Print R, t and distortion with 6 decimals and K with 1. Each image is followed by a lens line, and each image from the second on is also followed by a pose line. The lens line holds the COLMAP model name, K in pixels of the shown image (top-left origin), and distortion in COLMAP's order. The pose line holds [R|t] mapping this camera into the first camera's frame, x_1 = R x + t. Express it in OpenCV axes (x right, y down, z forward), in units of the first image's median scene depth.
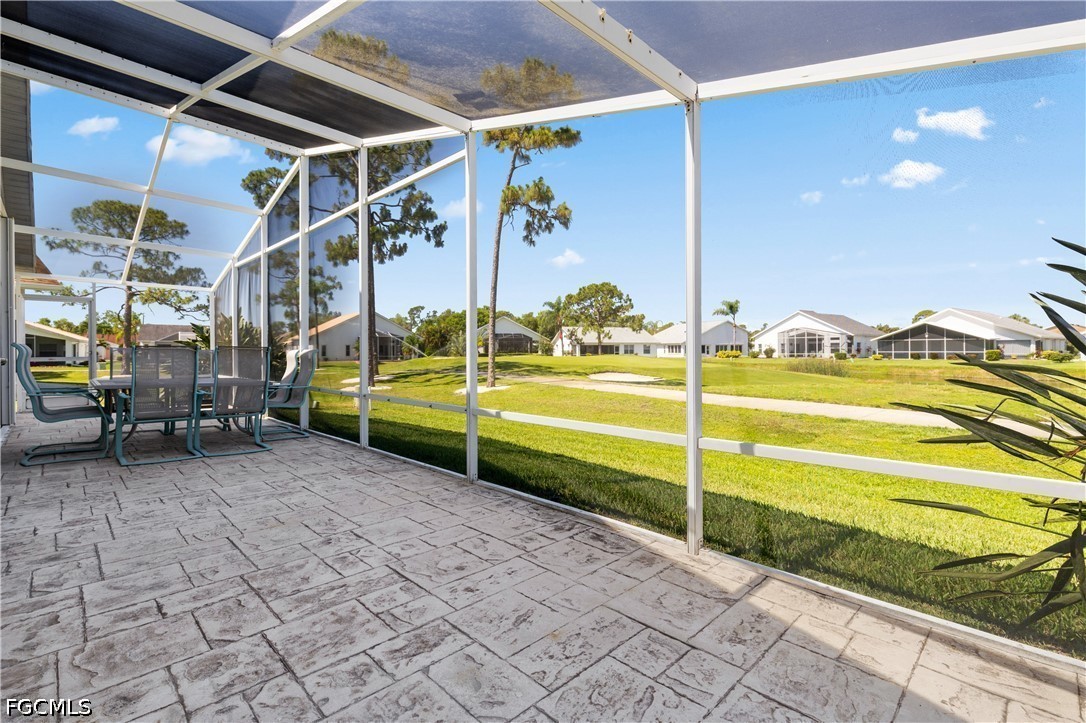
lens RADIAL K [[495.2, 0, 547.6], [0, 495.2, 359.0], [0, 0, 1]] dist [0.001307, 0.000131]
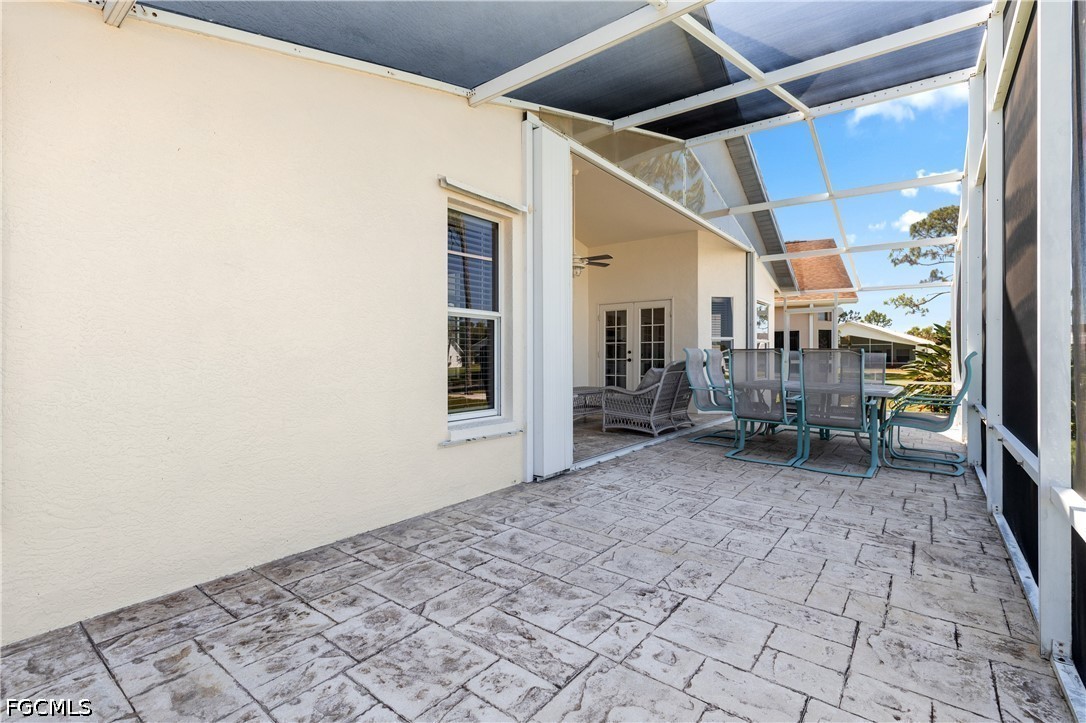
lens RADIAL K [[495.2, 0, 550.6], [0, 495.2, 353.8], [0, 0, 1]] dist [0.001307, 0.000131]
pose [[0.121020, -0.000890, -0.992650, 0.400336], [-0.017942, 0.999834, -0.003084, -0.010856], [0.992488, 0.018184, 0.120984, 0.915521]]
